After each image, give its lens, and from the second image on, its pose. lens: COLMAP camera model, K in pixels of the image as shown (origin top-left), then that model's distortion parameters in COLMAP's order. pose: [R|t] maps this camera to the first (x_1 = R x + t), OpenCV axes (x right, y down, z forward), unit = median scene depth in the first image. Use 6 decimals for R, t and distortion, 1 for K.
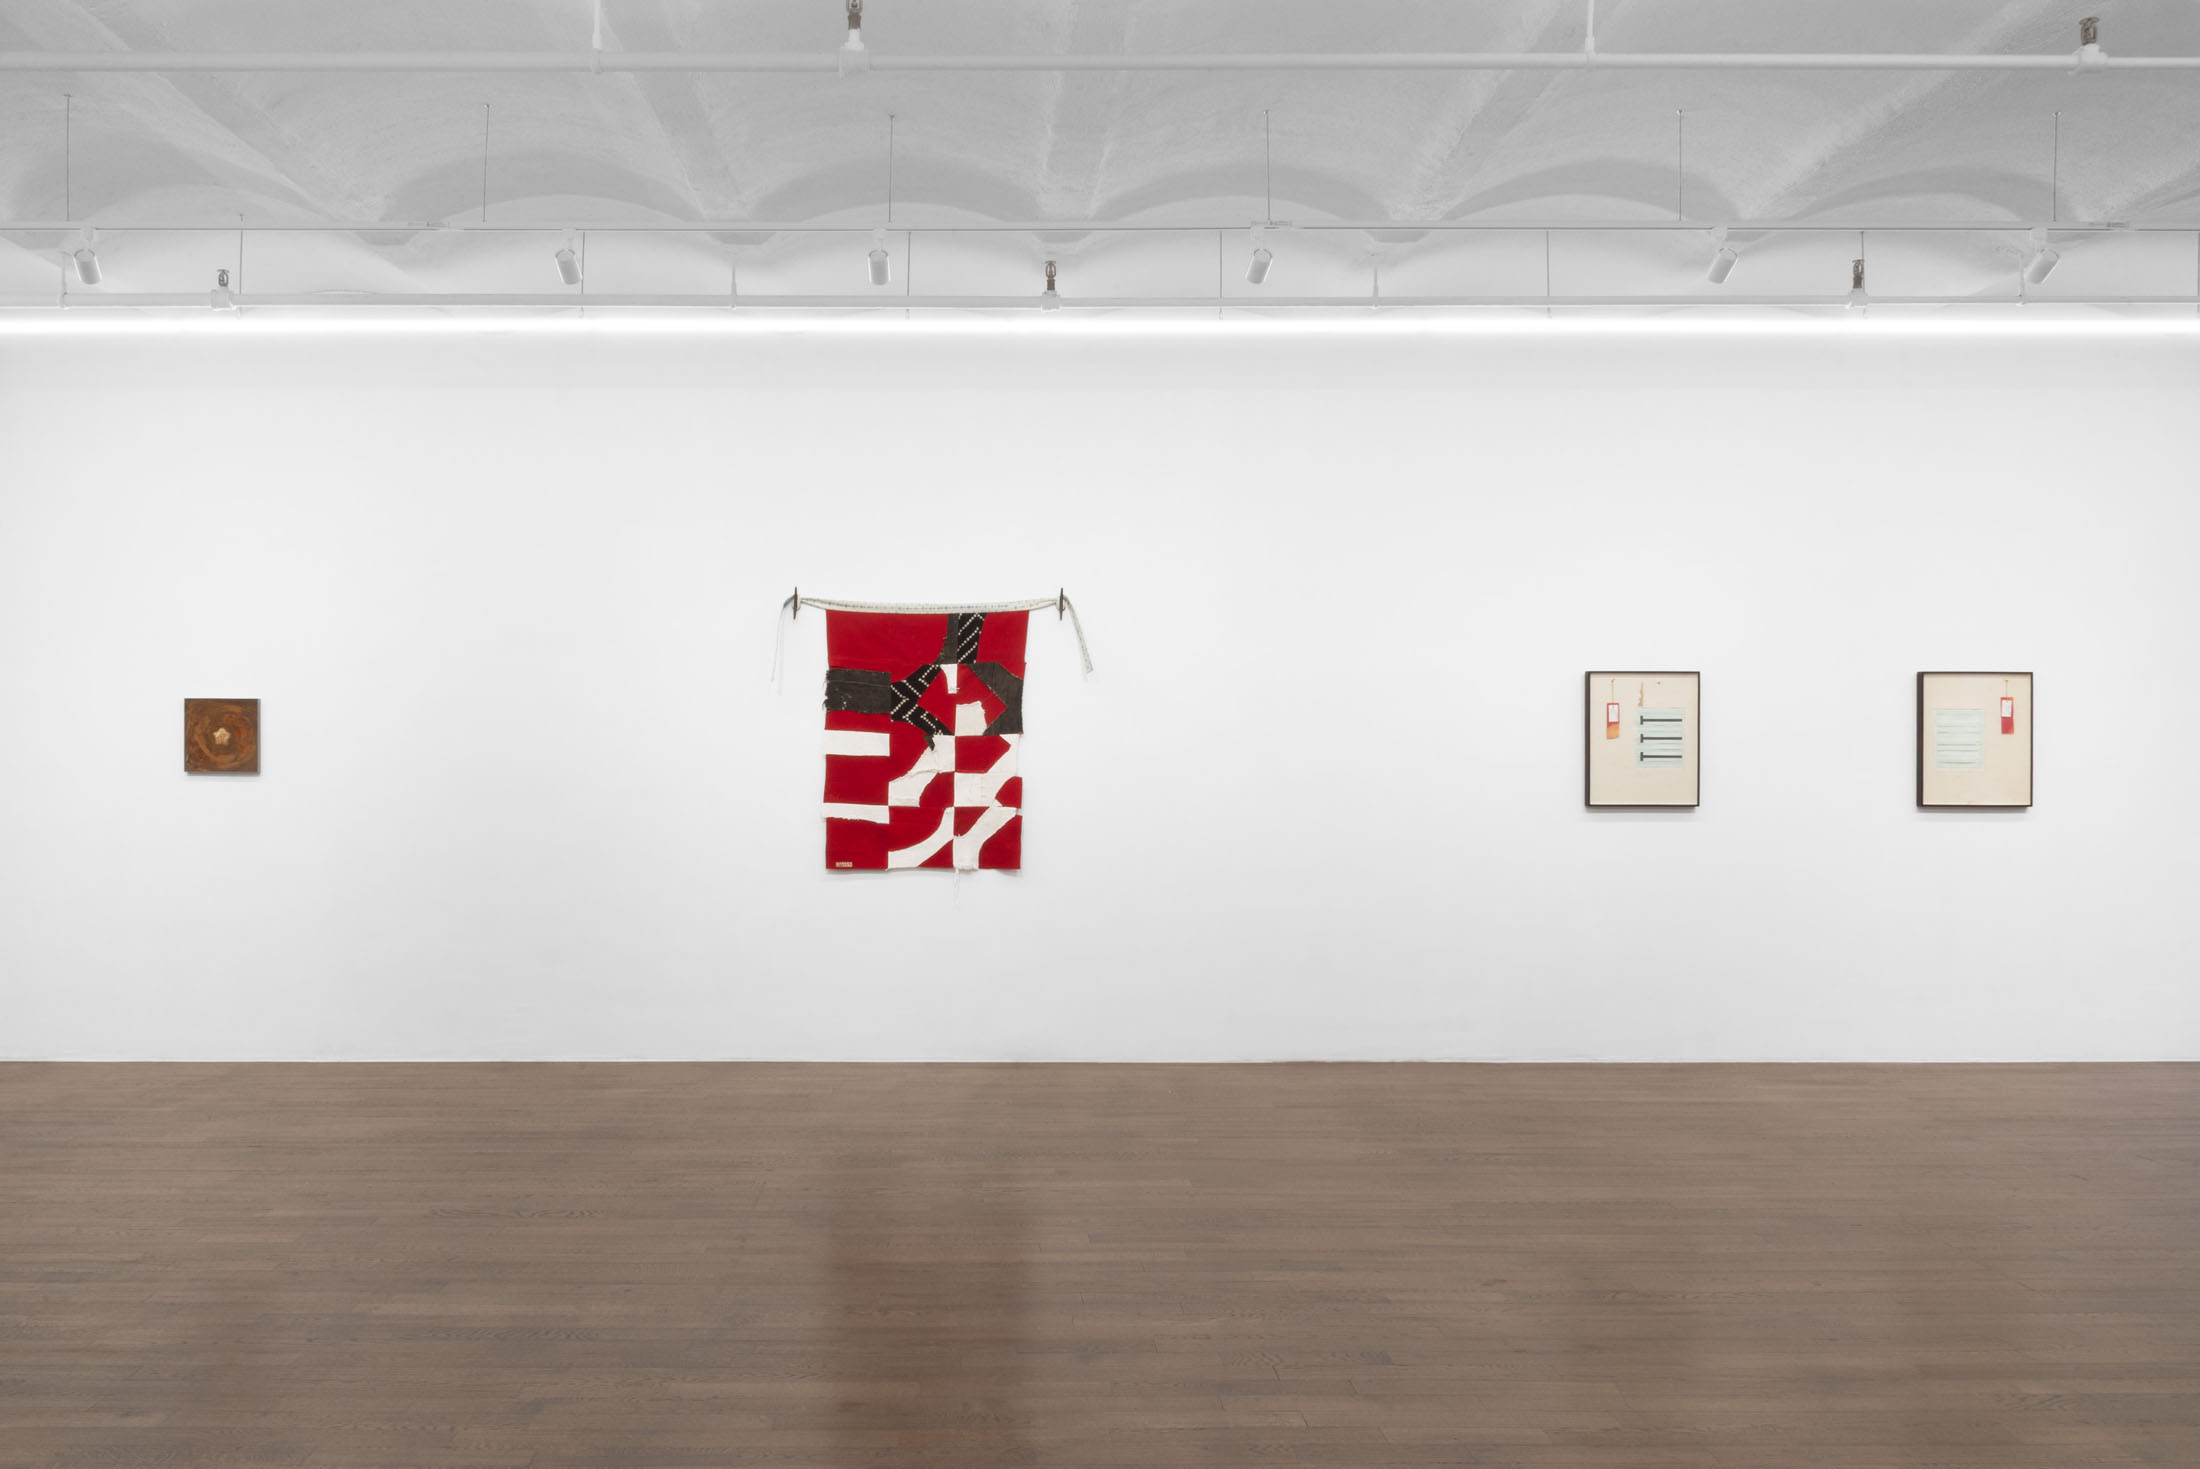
lens RADIAL K [[1716.3, 0, 970.3], [0, 1716.3, 778.1], [0, 0, 1]] dist [-0.001829, -0.009766]
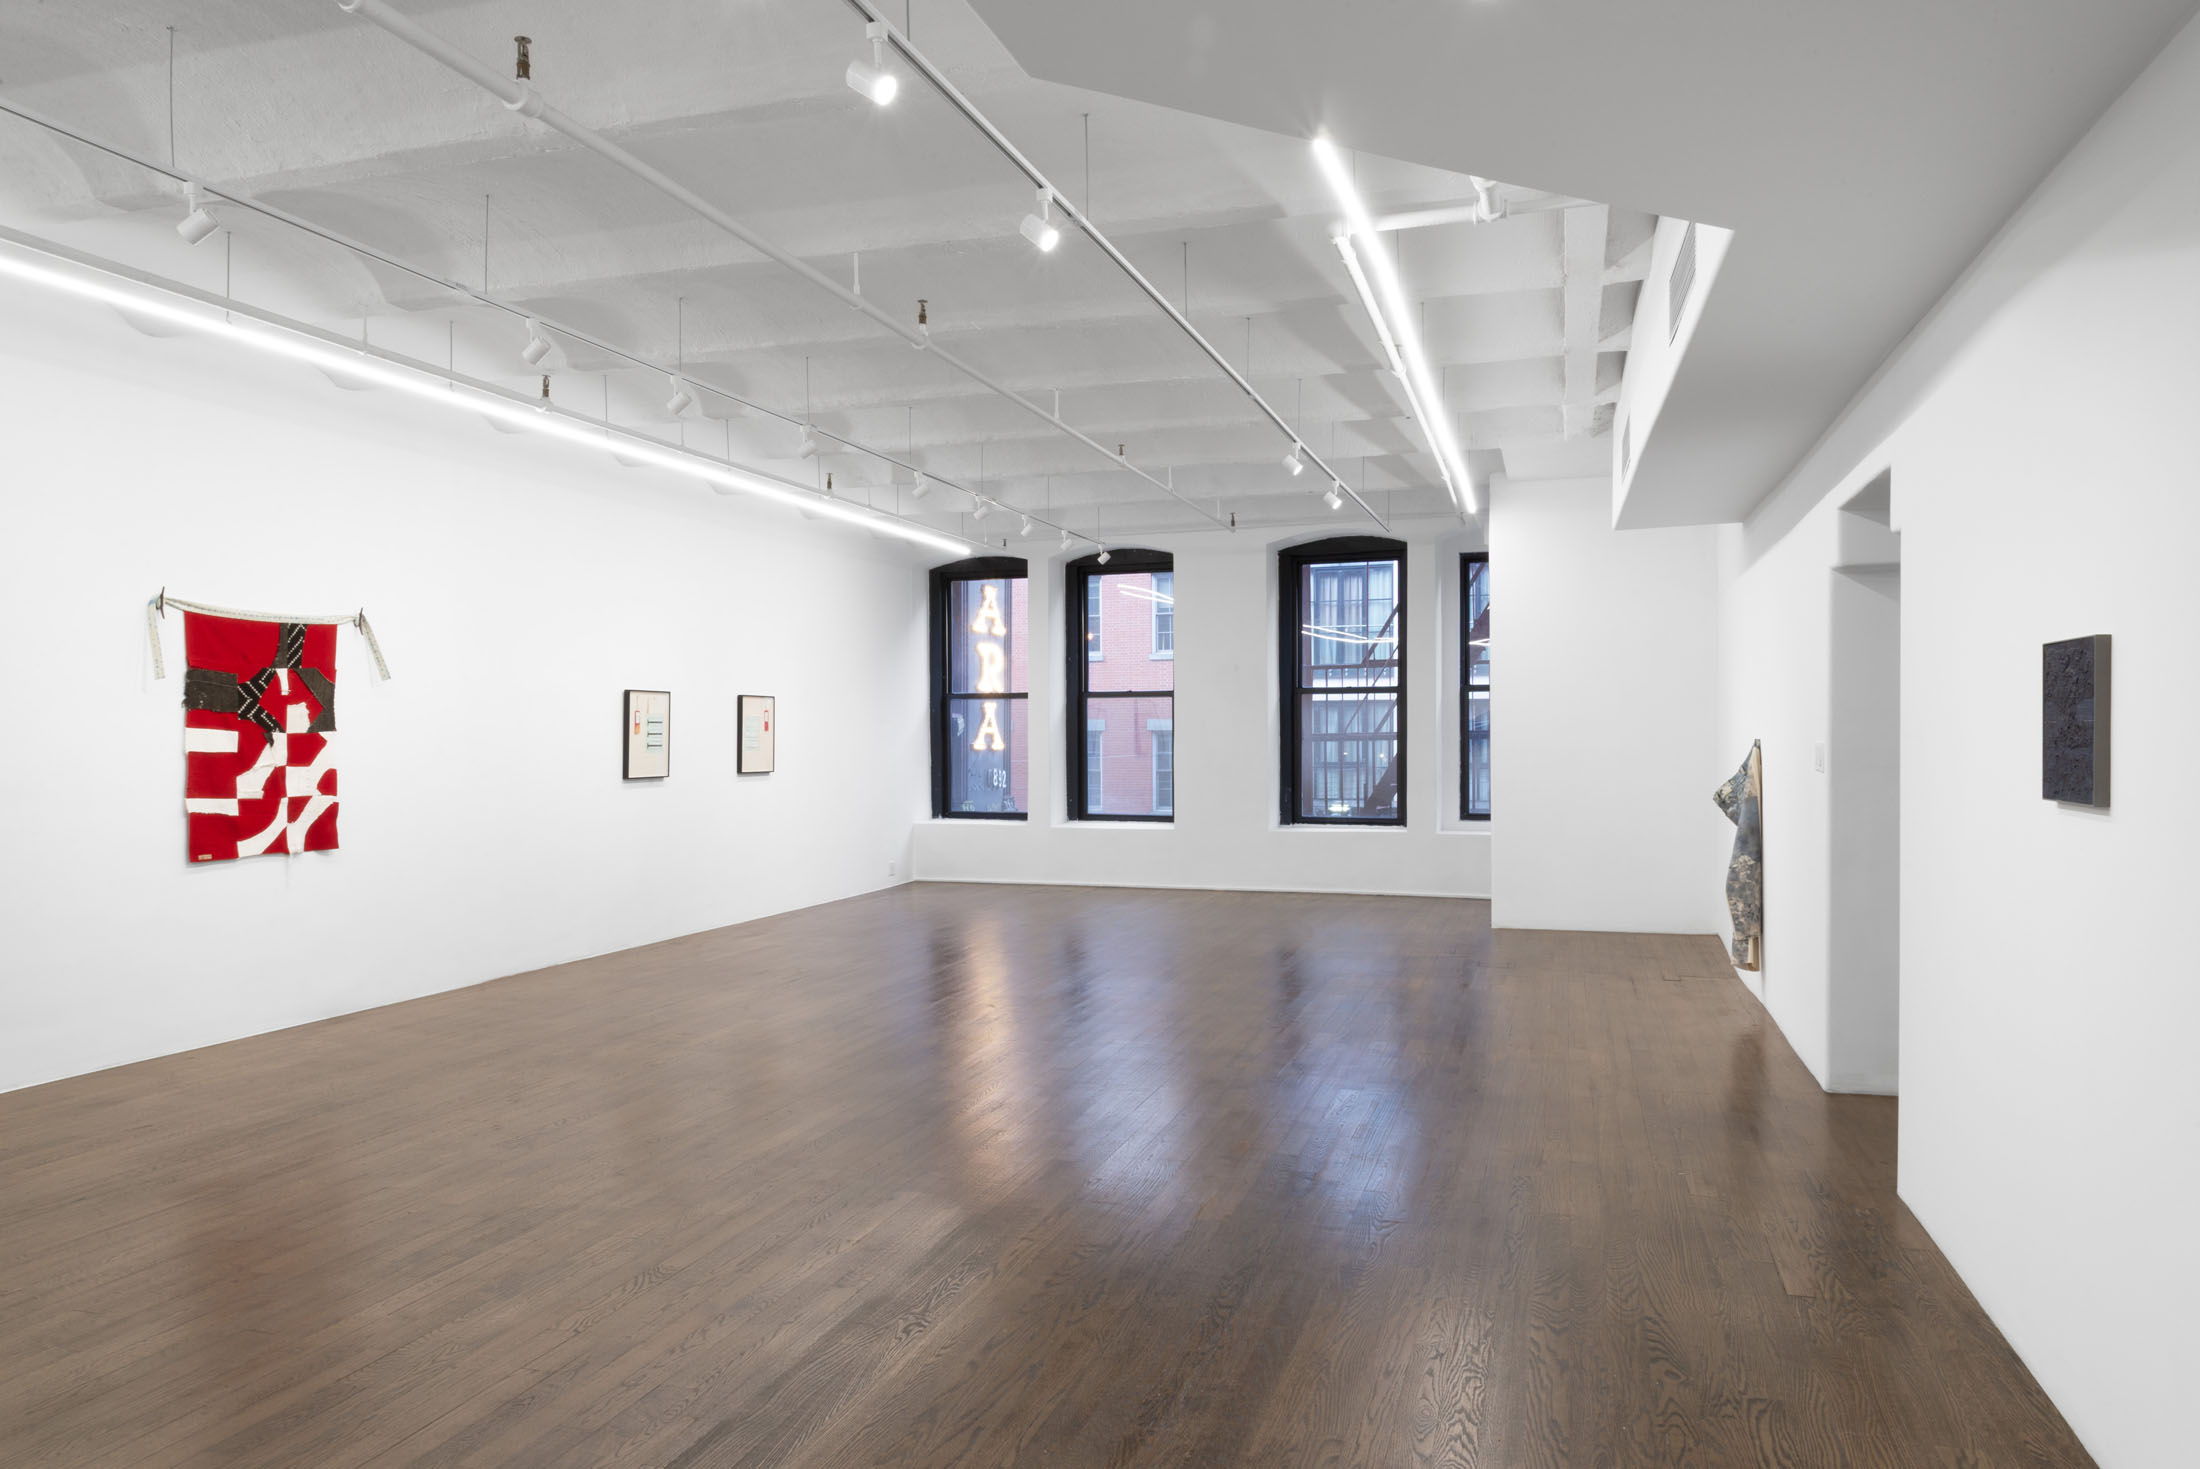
lens RADIAL K [[1536.0, 0, 1100.0], [0, 1536.0, 734.5], [0, 0, 1]] dist [-0.002517, -0.002925]
pose [[0.289903, -0.002310, 0.957053, -0.806958], [0.023781, 0.999706, -0.004791, -0.006583], [-0.956761, 0.024149, 0.289873, 0.210013]]
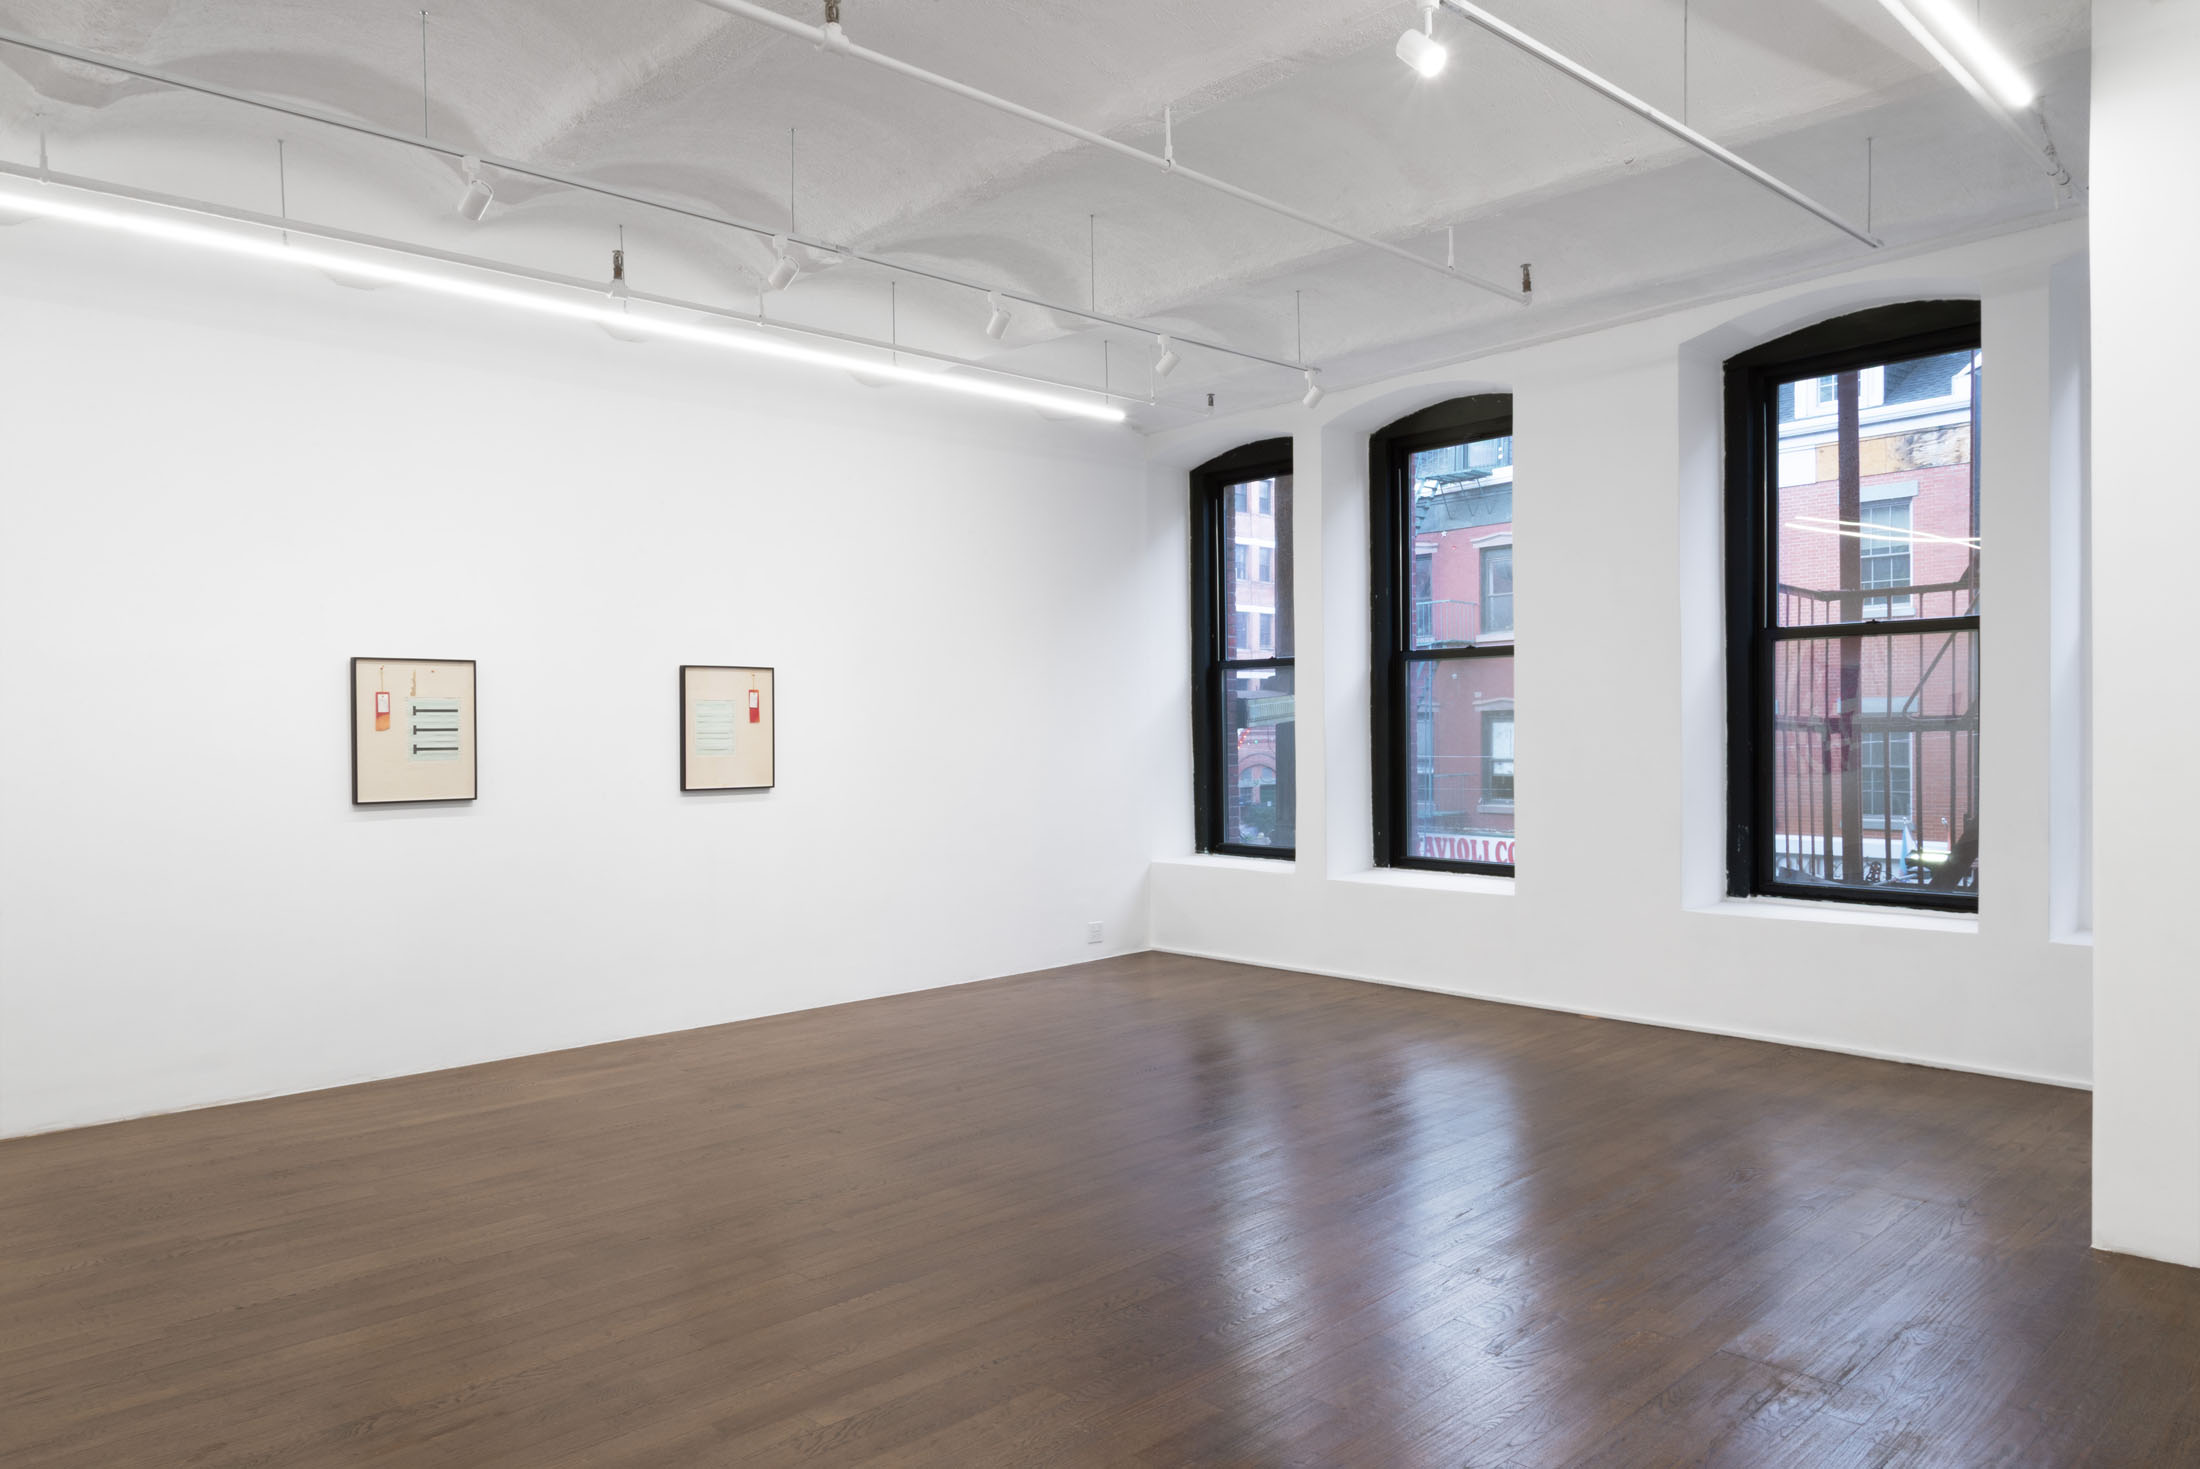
lens RADIAL K [[1506.4, 0, 1091.5], [0, 1506.4, 757.7], [0, 0, 1]] dist [-0.004590, -0.005883]
pose [[0.713070, -0.022863, 0.700720, 0.076767], [0.026211, 0.999639, 0.005943, -0.003235], [-0.700602, 0.014129, 0.713412, 0.151232]]
